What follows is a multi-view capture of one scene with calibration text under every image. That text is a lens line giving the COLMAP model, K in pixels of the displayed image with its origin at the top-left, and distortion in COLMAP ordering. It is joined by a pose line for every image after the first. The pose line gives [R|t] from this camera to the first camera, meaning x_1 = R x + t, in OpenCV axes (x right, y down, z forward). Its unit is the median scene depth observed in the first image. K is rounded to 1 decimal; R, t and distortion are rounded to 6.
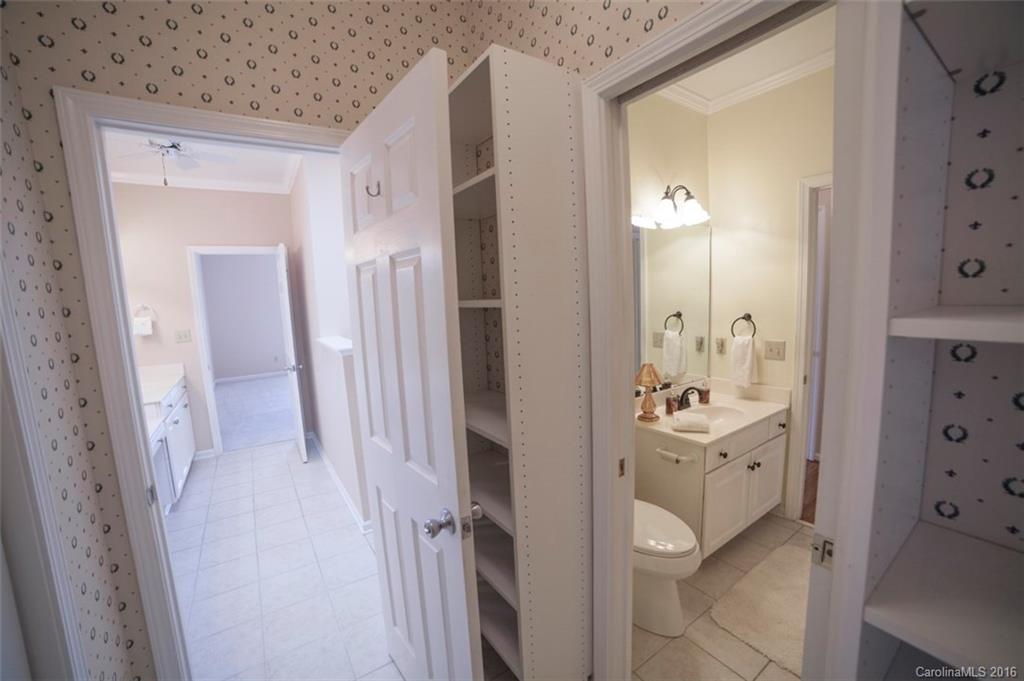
lens RADIAL K [[403.3, 0, 512.0], [0, 403.3, 340.5], [0, 0, 1]] dist [-0.090941, 0.032839]
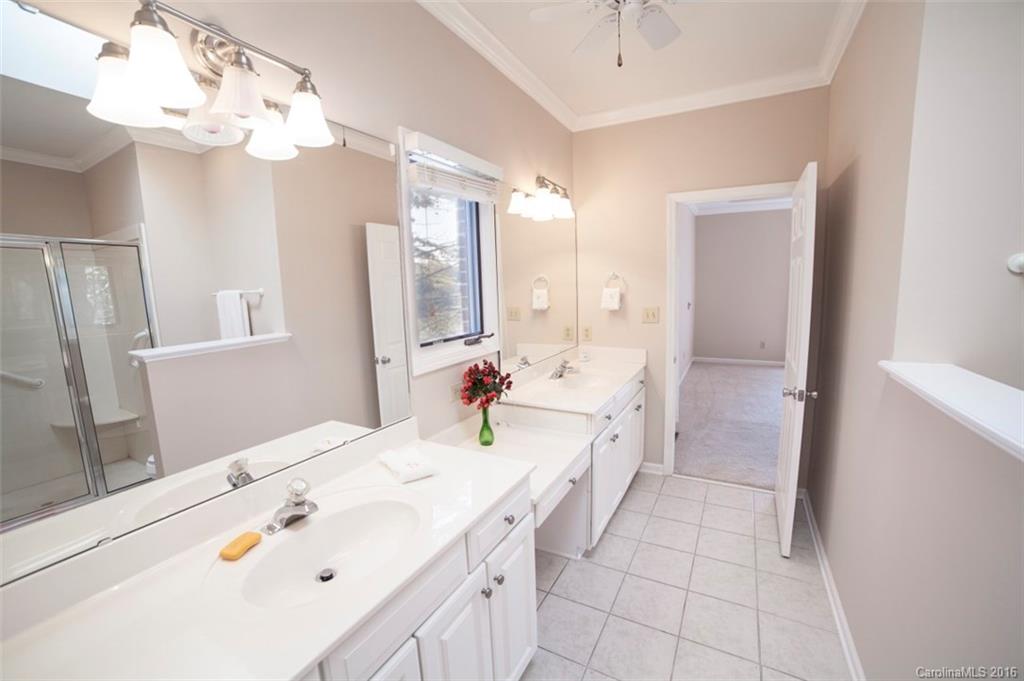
lens RADIAL K [[403.3, 0, 512.0], [0, 403.3, 340.5], [0, 0, 1]] dist [-0.090941, 0.032839]
pose [[0.438945, 0.157363, -0.884626, -0.267053], [-0.093588, 0.987196, 0.129170, -0.037563], [0.893626, 0.026092, 0.448052, 0.395846]]
